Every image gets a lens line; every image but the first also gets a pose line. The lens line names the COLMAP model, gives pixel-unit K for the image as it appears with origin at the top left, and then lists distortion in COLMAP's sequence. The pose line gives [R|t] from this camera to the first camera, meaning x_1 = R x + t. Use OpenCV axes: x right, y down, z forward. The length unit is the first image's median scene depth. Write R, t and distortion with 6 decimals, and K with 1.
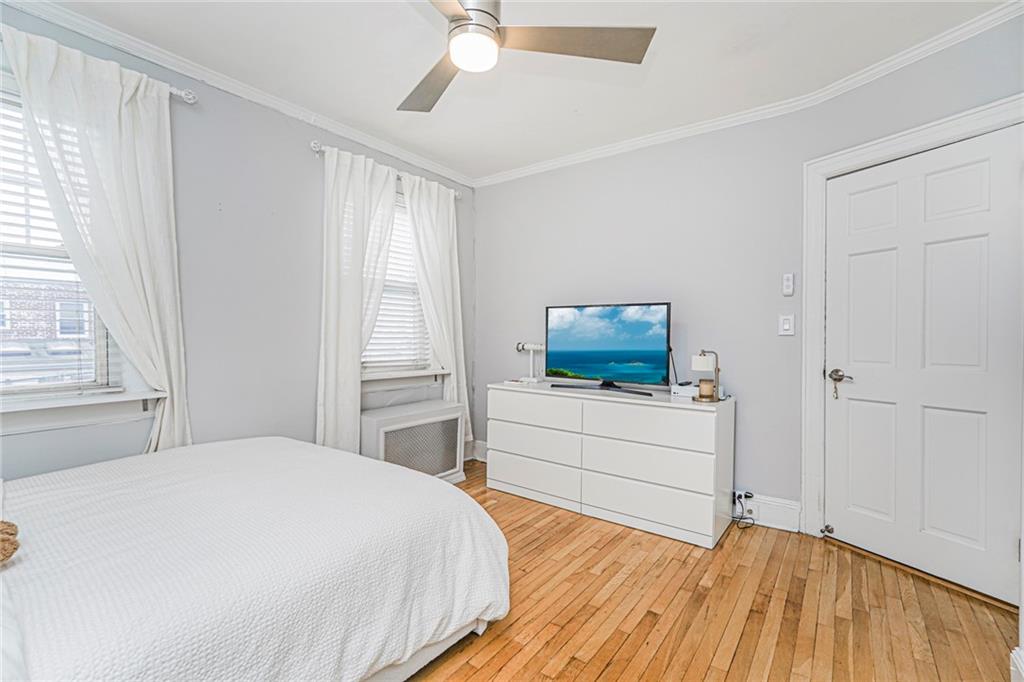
lens RADIAL K [[449.5, 0, 511.6], [0, 449.5, 344.6], [0, 0, 1]] dist [-0.015252, 0.009197]
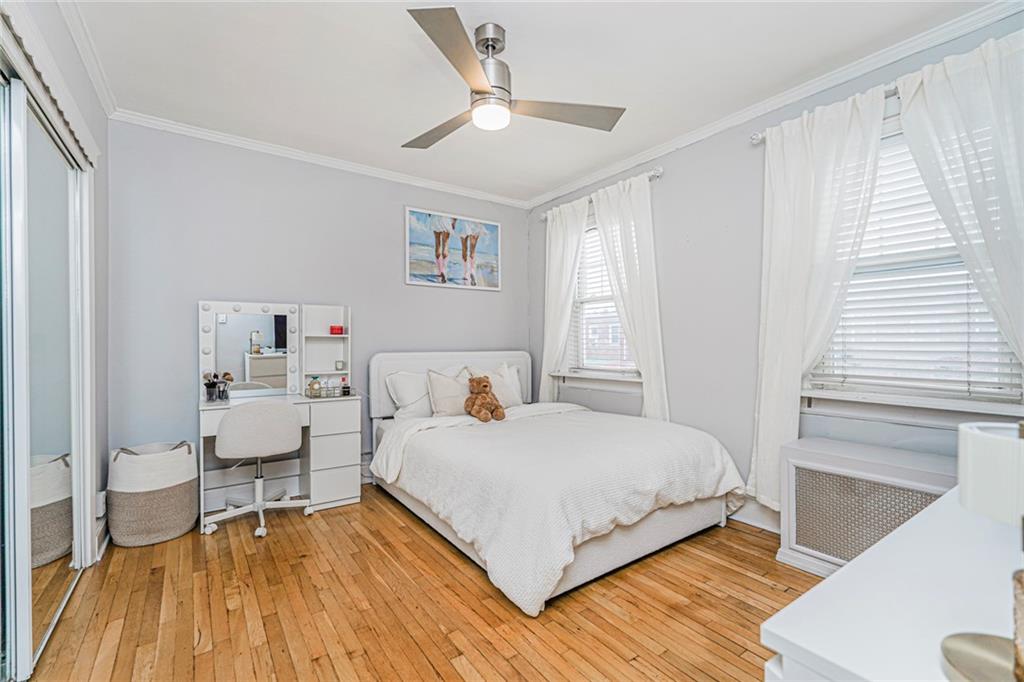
lens RADIAL K [[449.5, 0, 511.6], [0, 449.5, 344.6], [0, 0, 1]] dist [-0.015252, 0.009197]
pose [[-0.306368, 0.000742, -0.951913, 0.949800], [-0.015590, 0.999862, 0.005797, -0.014066], [0.951786, 0.016616, -0.306314, 1.243815]]
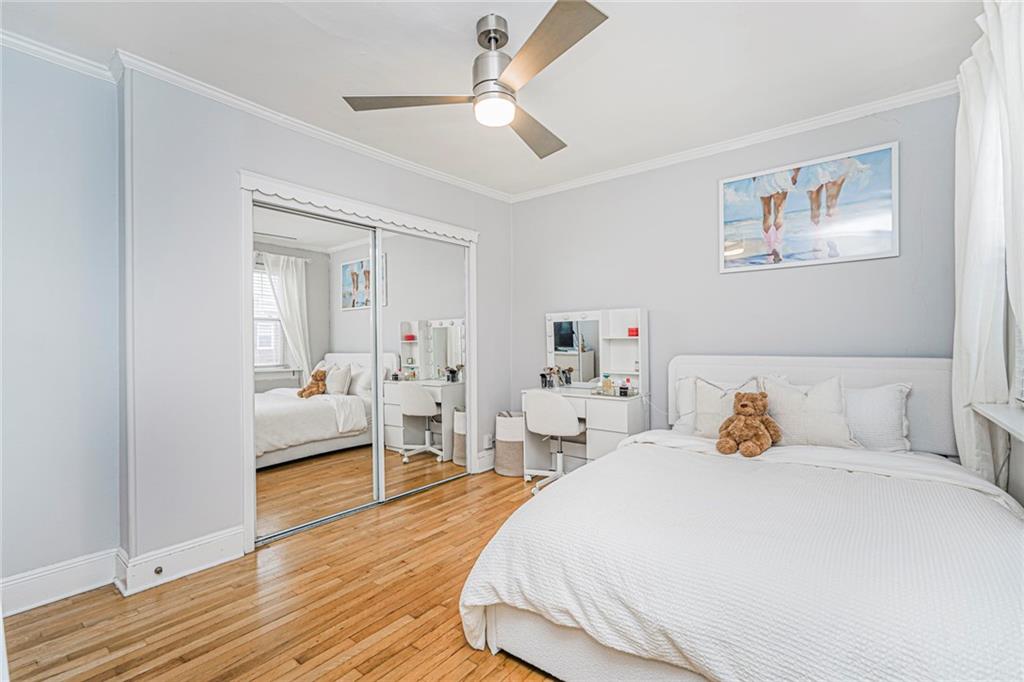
lens RADIAL K [[449.5, 0, 511.6], [0, 449.5, 344.6], [0, 0, 1]] dist [-0.015252, 0.009197]
pose [[-0.999604, 0.005376, 0.027615, -0.134923], [0.006024, 0.999707, 0.023462, -0.045727], [-0.027481, 0.023619, -0.999343, 1.906707]]
